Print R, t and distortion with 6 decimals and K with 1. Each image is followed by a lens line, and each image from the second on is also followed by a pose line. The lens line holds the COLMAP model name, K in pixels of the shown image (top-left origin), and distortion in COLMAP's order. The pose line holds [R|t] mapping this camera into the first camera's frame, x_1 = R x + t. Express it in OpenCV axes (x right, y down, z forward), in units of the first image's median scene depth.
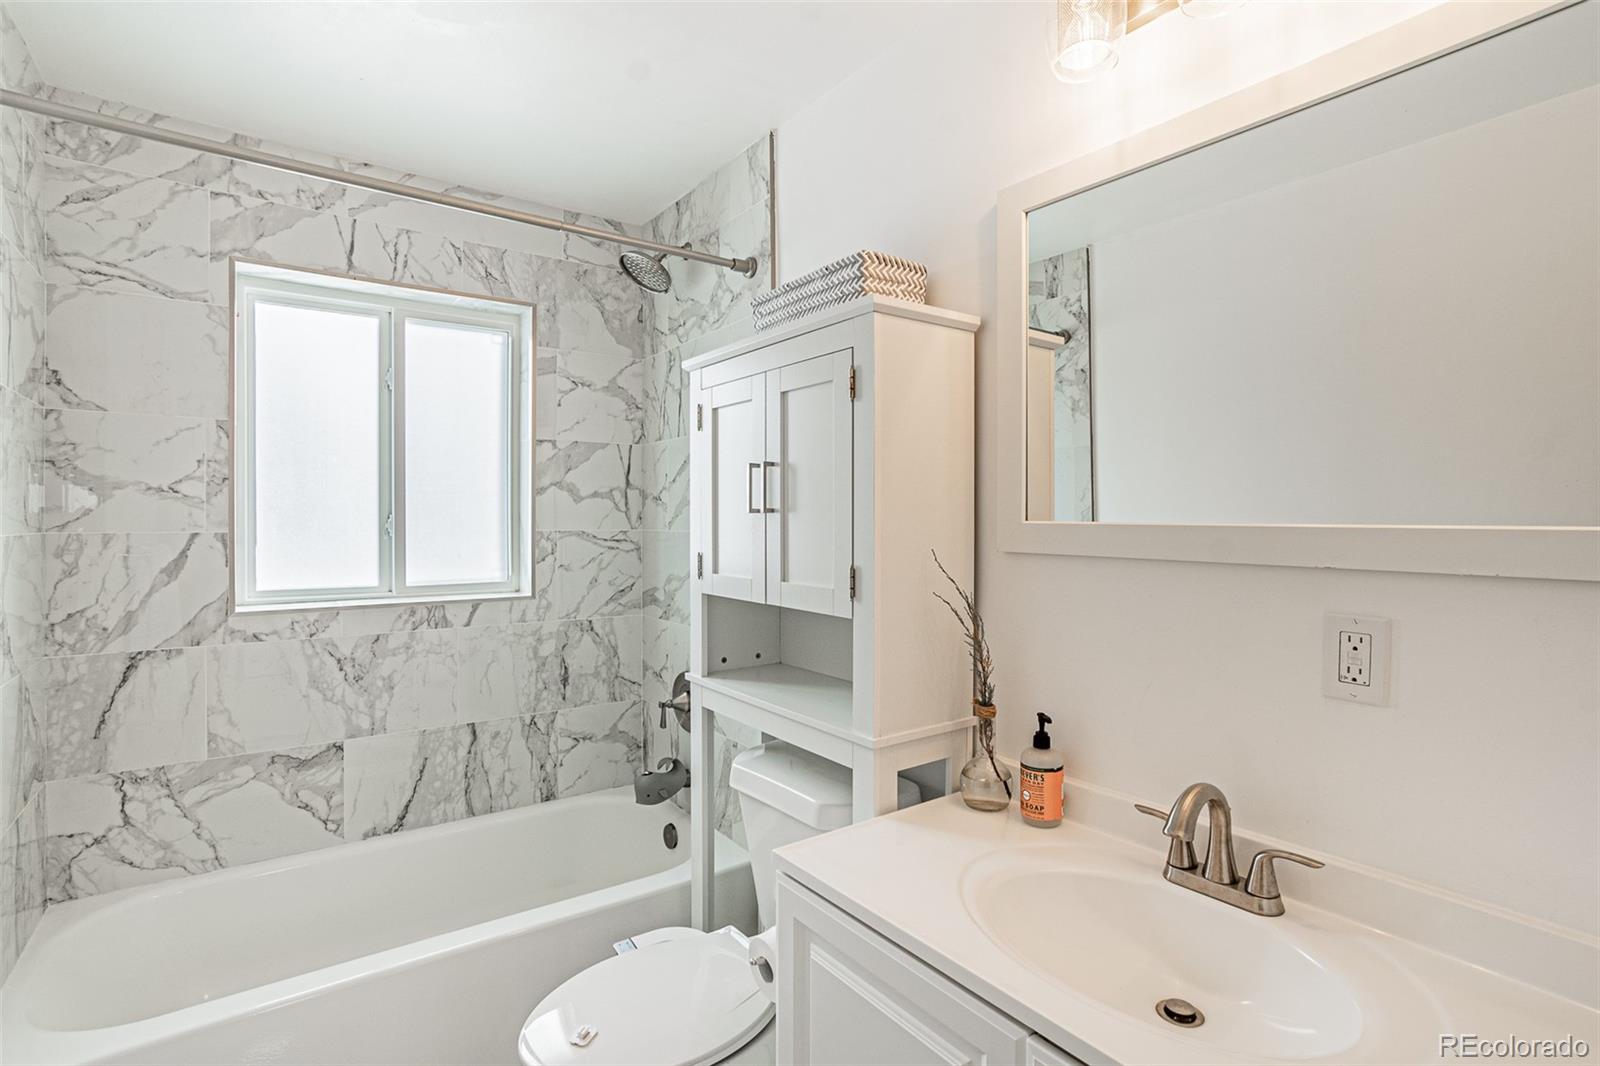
lens RADIAL K [[759.5, 0, 794.1], [0, 759.5, 524.6], [0, 0, 1]] dist [-0.047725, 0.024207]
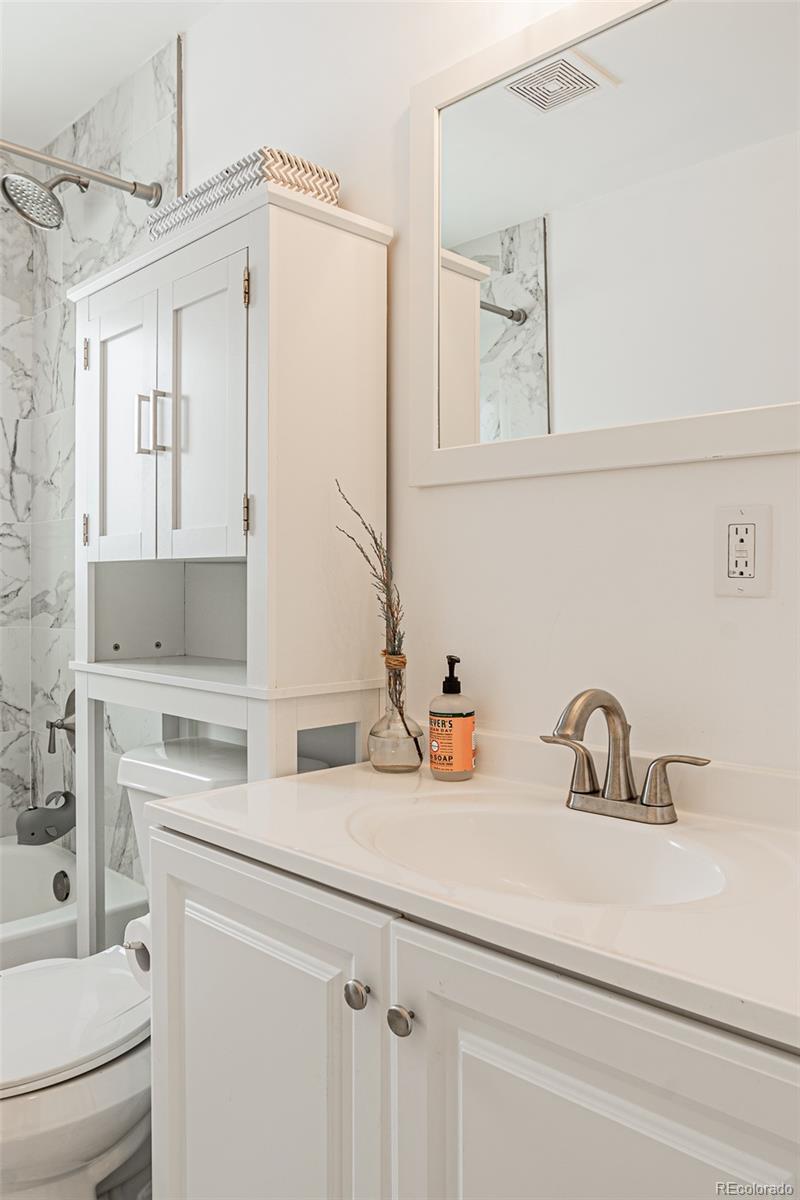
lens RADIAL K [[894.1, 0, 390.4], [0, 894.1, 600.5], [0, 0, 1]] dist [-0.042209, 0.001011]
pose [[0.988287, 0.008959, 0.152346, 0.071122], [-0.008881, 0.999960, -0.001194, 0.147742], [-0.152351, -0.000173, 0.988326, -0.048510]]
